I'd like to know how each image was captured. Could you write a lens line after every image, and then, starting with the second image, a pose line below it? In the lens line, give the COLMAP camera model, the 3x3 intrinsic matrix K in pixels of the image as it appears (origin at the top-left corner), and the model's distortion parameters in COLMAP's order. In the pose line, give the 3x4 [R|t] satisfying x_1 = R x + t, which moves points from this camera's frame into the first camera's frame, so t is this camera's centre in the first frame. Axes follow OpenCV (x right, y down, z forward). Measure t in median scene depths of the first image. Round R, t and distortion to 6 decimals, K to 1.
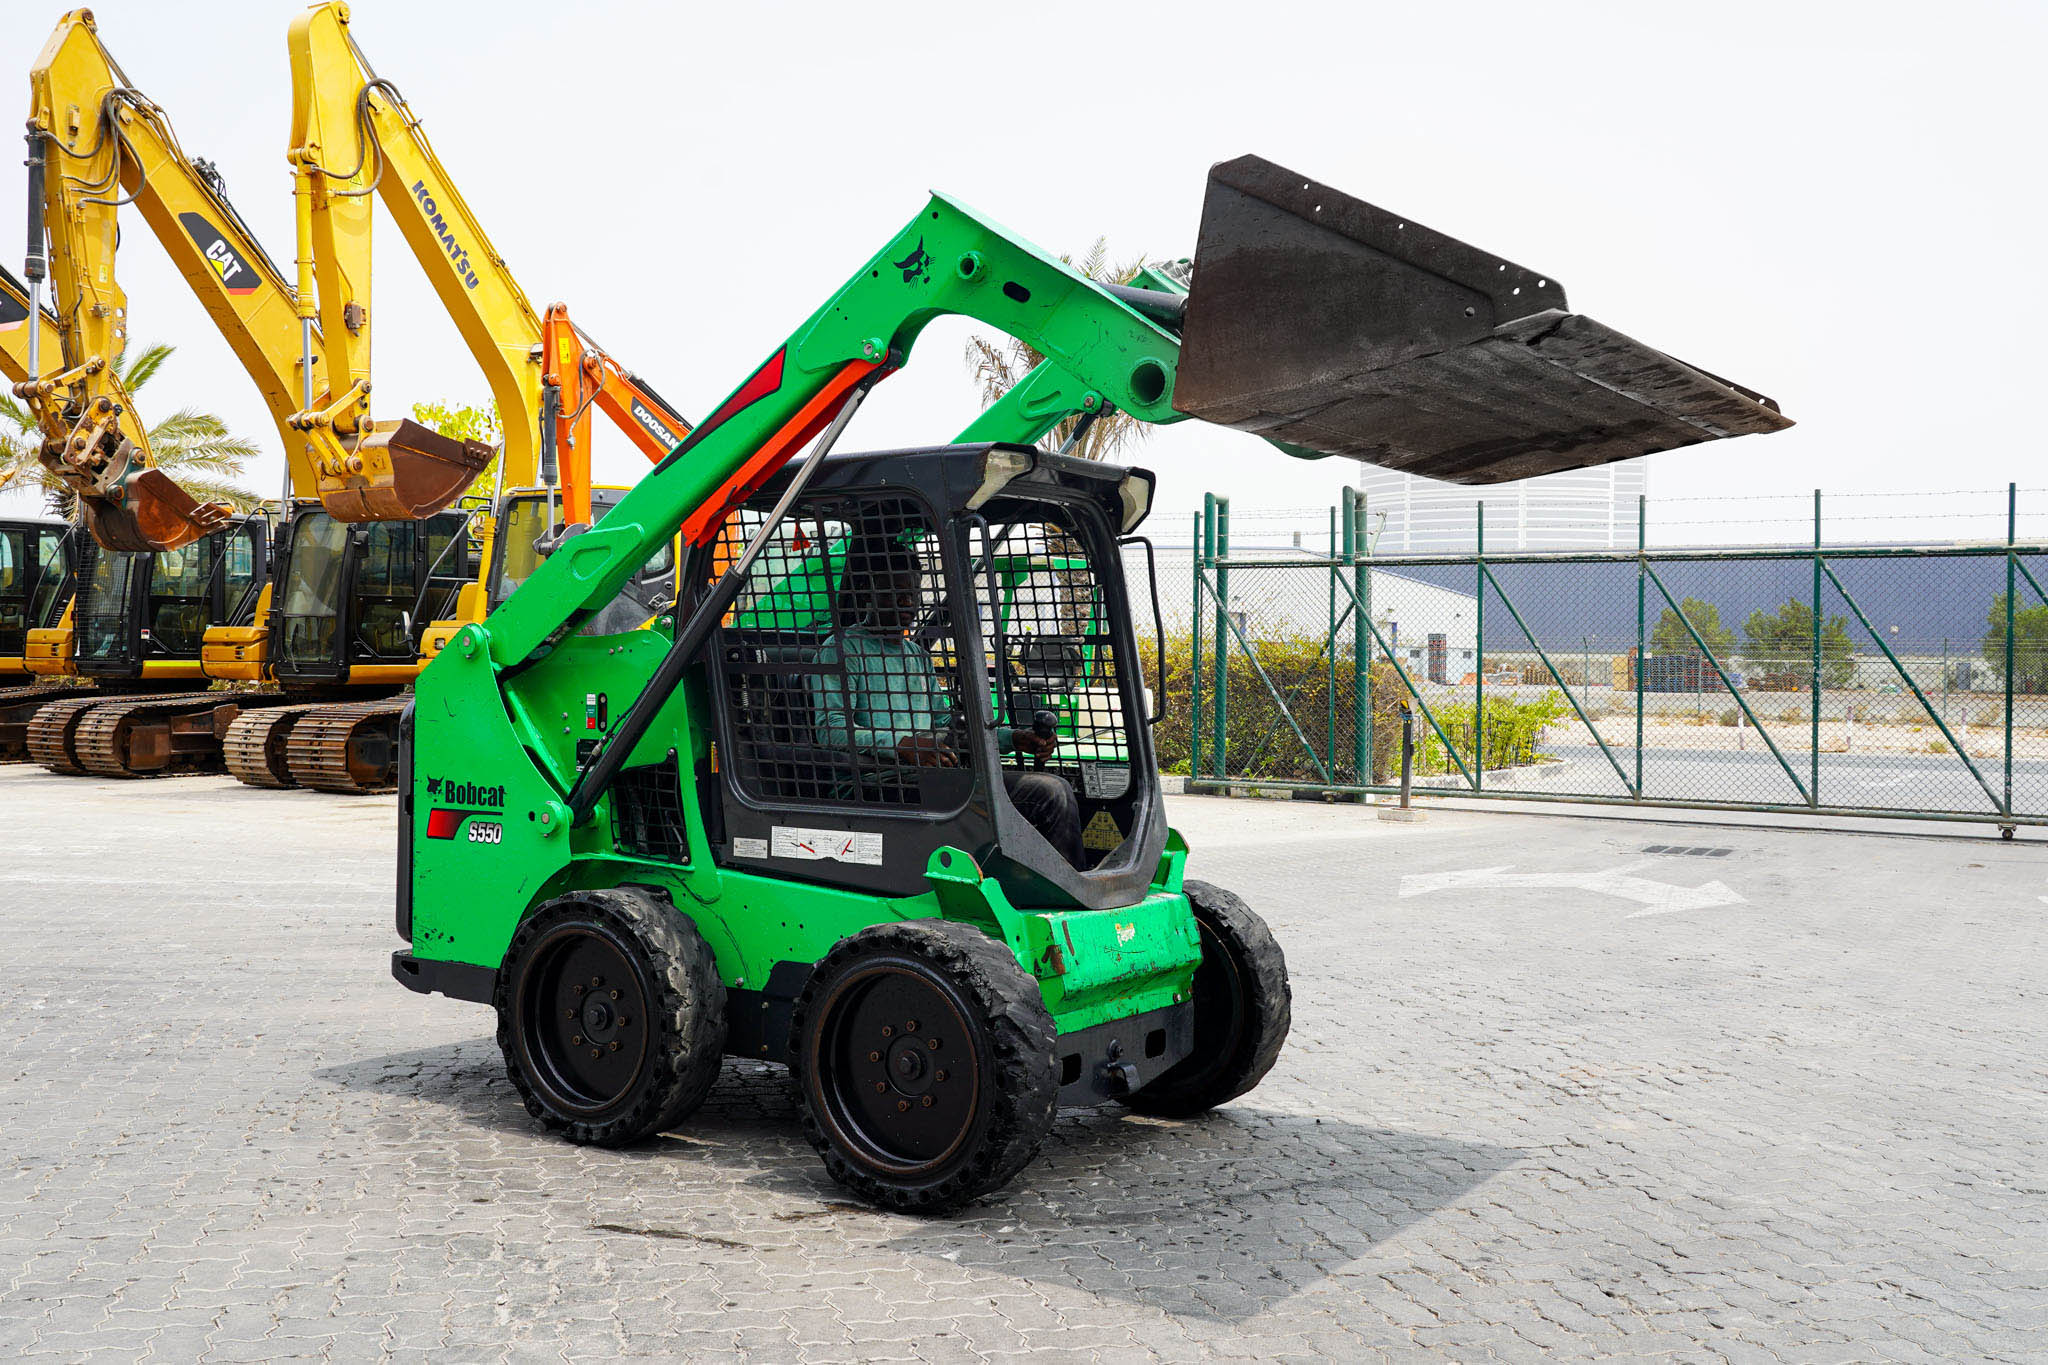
lens RADIAL K [[1919.2, 0, 1024.0], [0, 1919.2, 682.5], [0, 0, 1]] dist [0.012877, -0.001412]
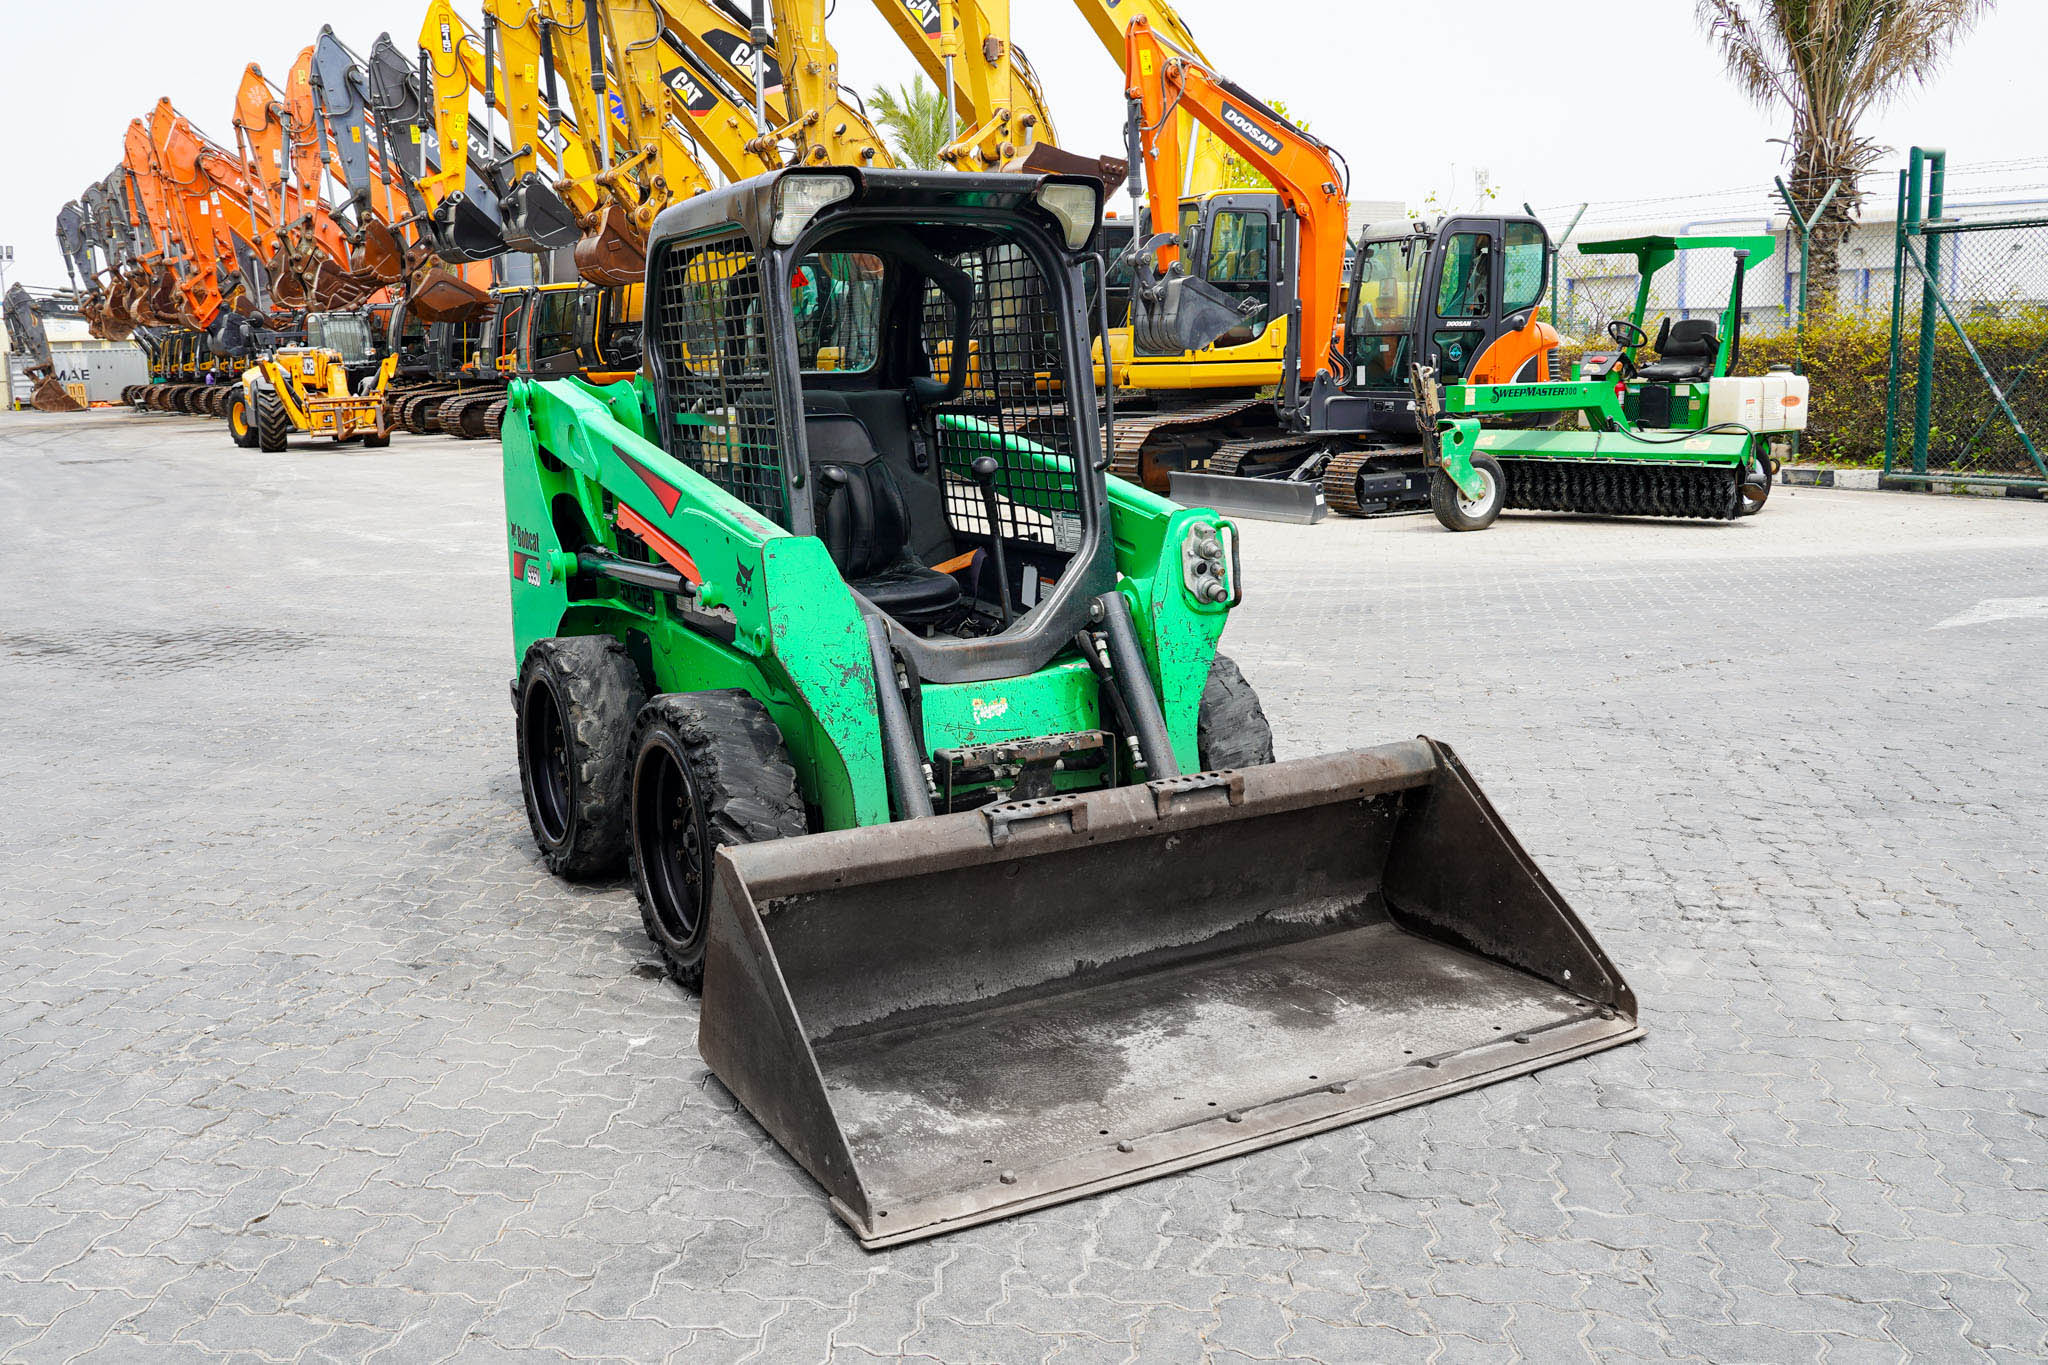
lens RADIAL K [[1768.5, 0, 1053.1], [0, 1768.5, 672.2], [0, 0, 1]] dist [-0.031725, 0.017619]
pose [[0.884936, 0.052181, -0.462780, 0.158571], [0.029736, 0.985344, 0.167966, -0.010209], [0.464762, -0.162400, 0.870415, 0.094876]]
